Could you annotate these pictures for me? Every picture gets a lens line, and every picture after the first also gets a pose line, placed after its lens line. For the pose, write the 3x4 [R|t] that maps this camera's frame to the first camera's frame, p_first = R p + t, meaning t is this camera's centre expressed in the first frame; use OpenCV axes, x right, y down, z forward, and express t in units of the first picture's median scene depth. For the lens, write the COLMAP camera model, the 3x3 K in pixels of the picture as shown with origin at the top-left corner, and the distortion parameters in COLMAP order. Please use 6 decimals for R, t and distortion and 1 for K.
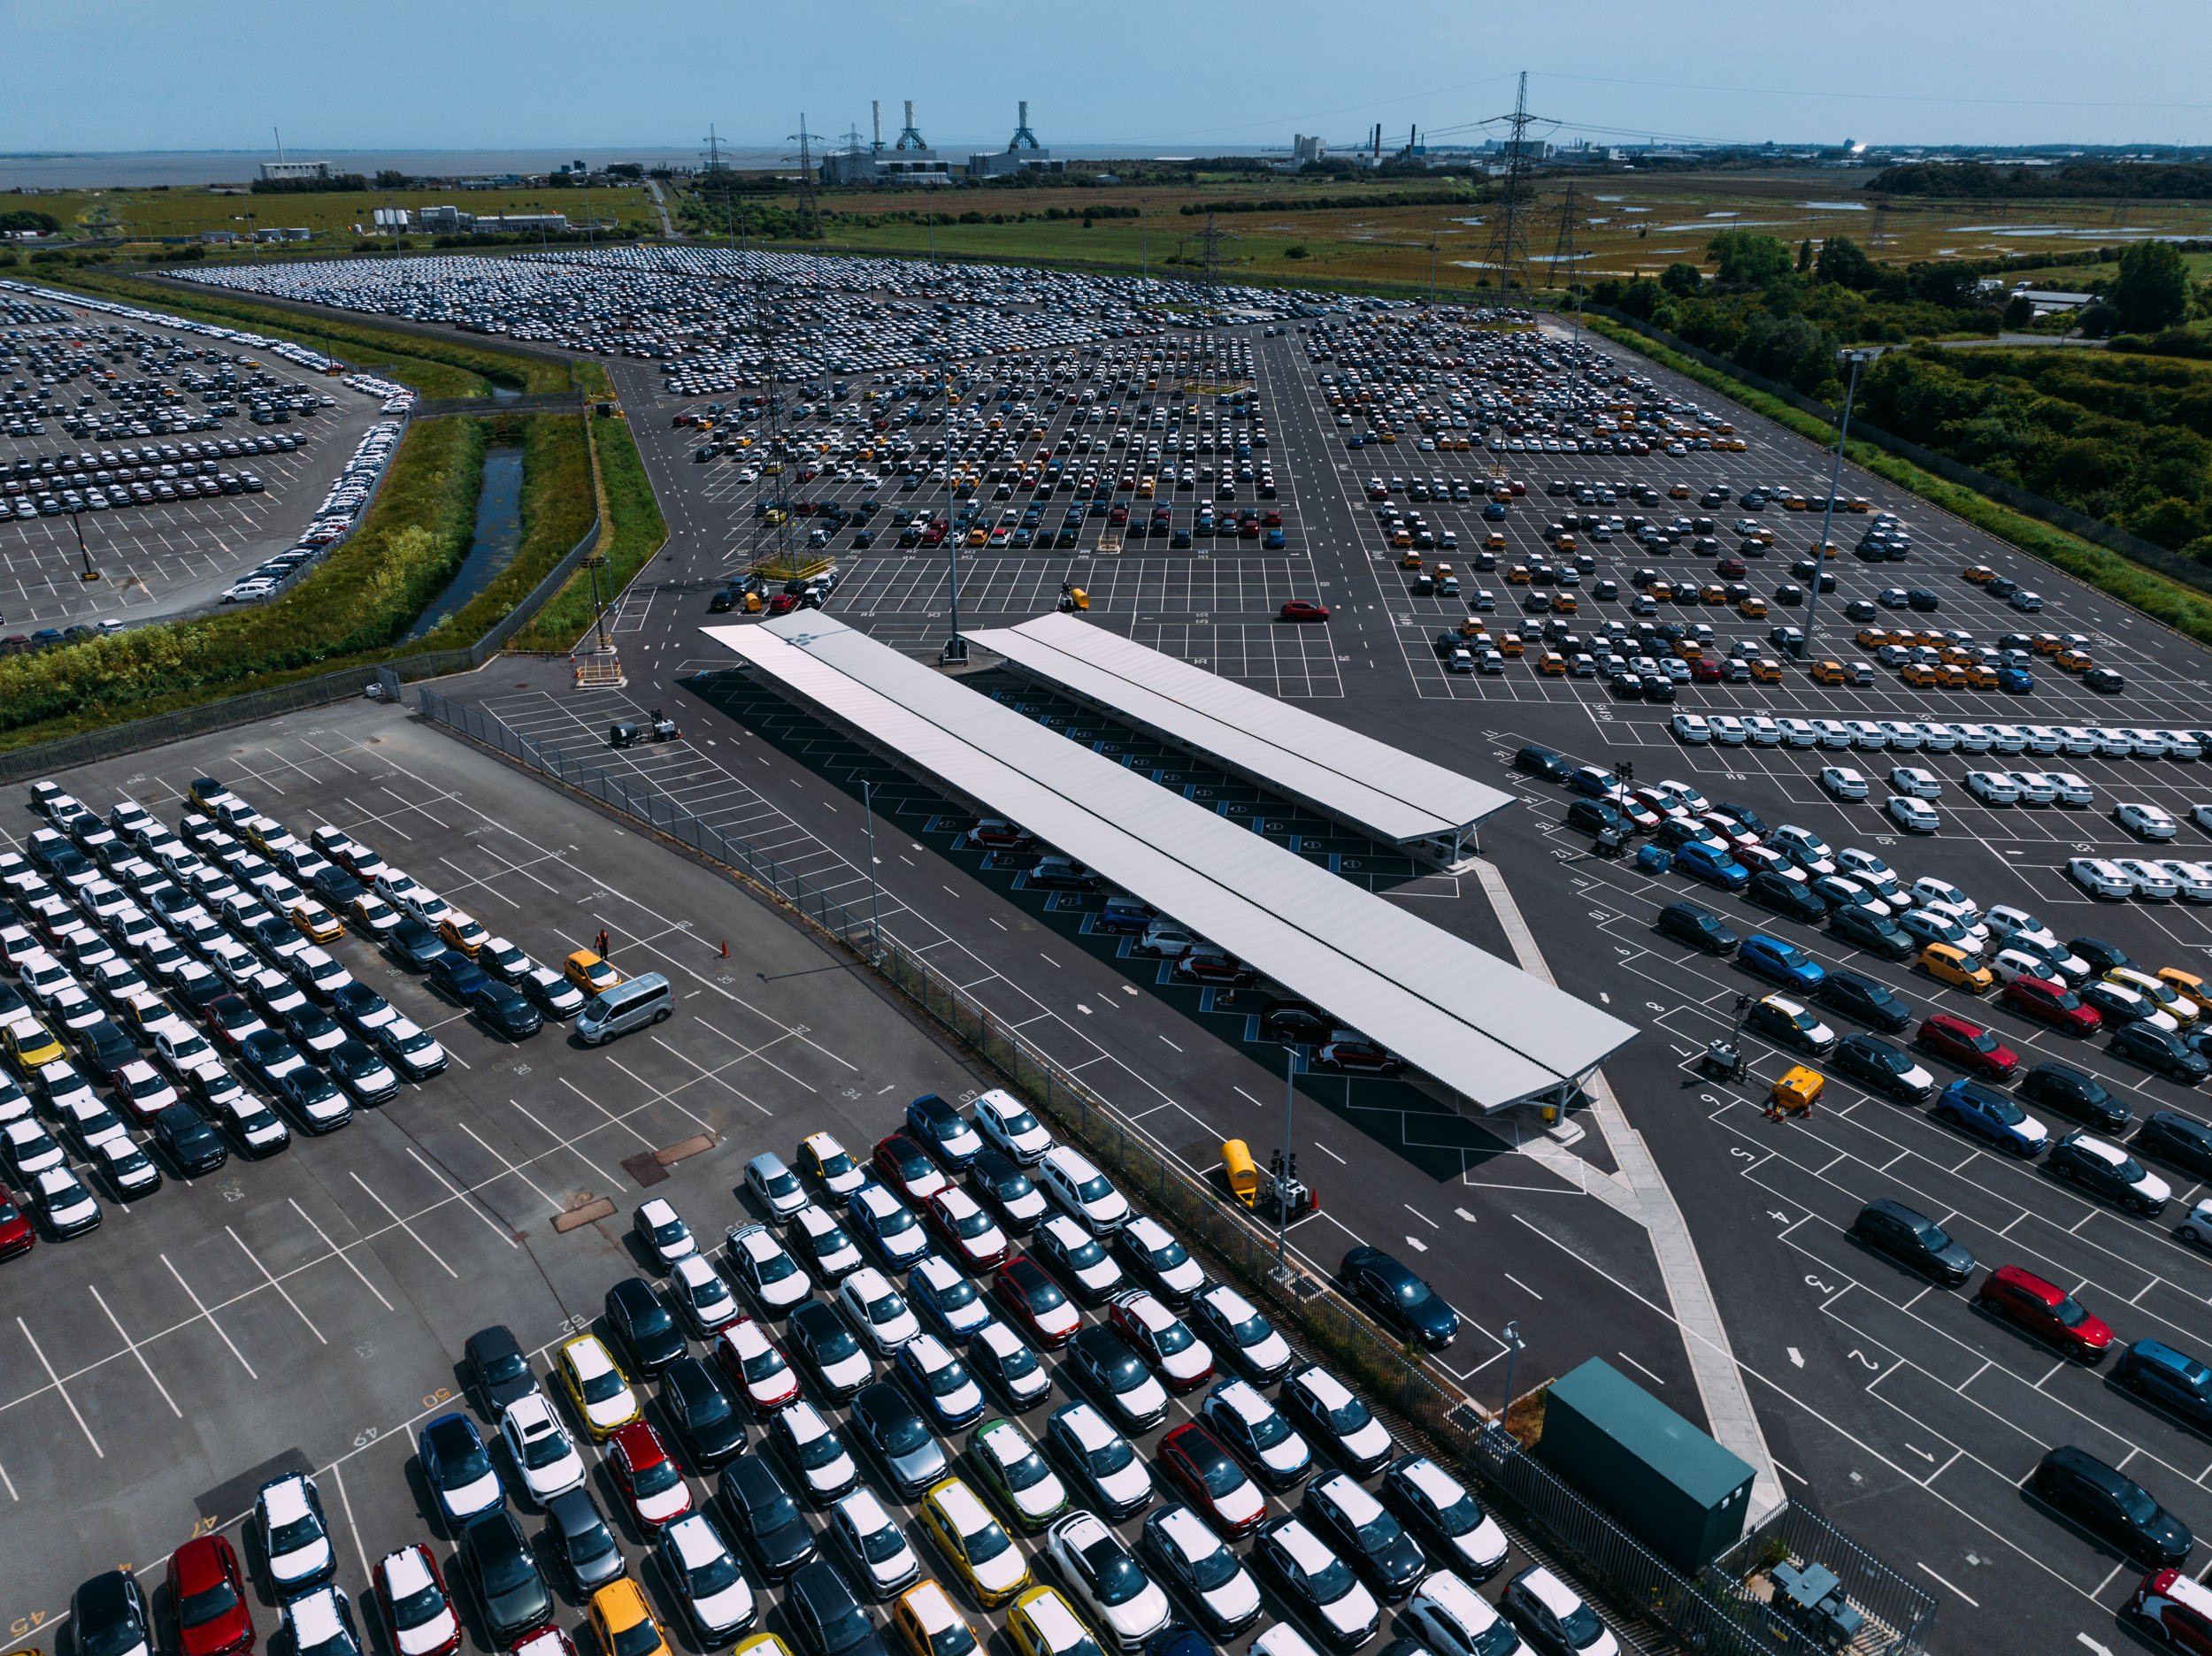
lens RADIAL K [[1553.6, 0, 1106.0], [0, 1553.6, 828.0], [0, 0, 1]] dist [-0.020000, 0.005937]
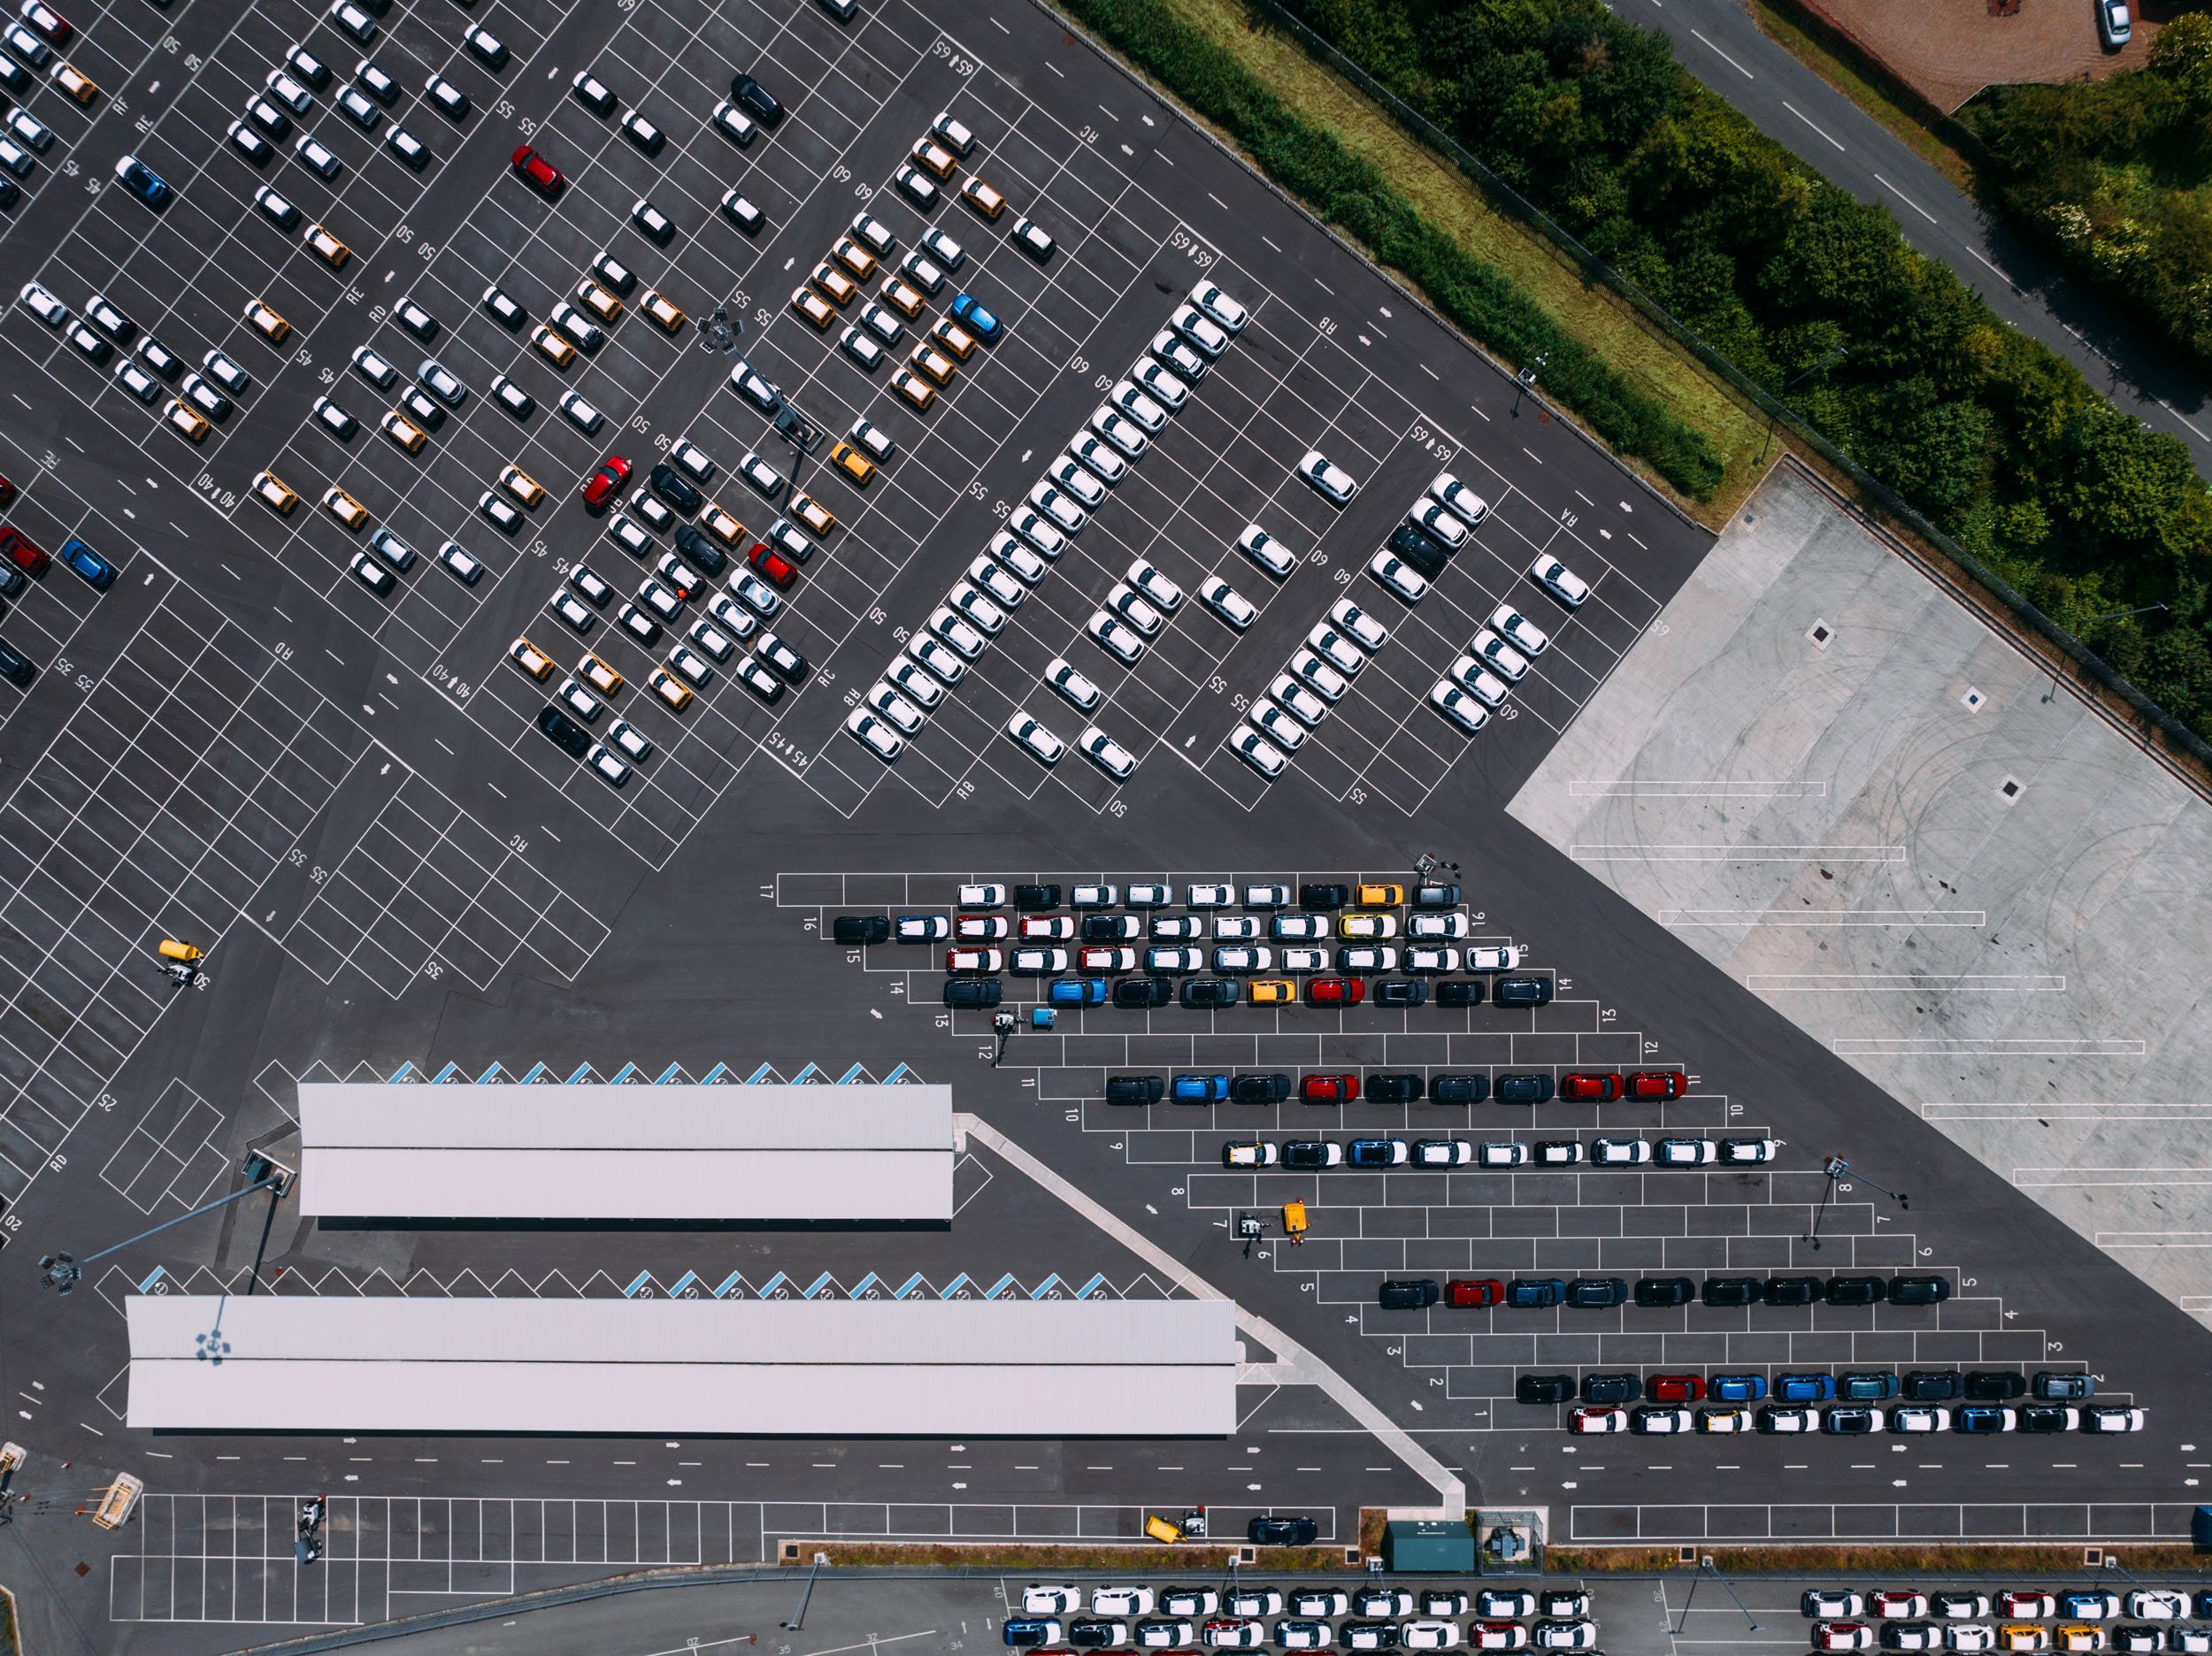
lens RADIAL K [[1553.6, 0, 1106.0], [0, 1553.6, 828.0], [0, 0, 1]] dist [-0.020000, 0.005937]
pose [[0.578598, -0.815463, -0.015601, 0.435006], [0.343496, 0.226284, 0.911486, -0.960174], [-0.739753, -0.532743, 0.411036, 0.422639]]
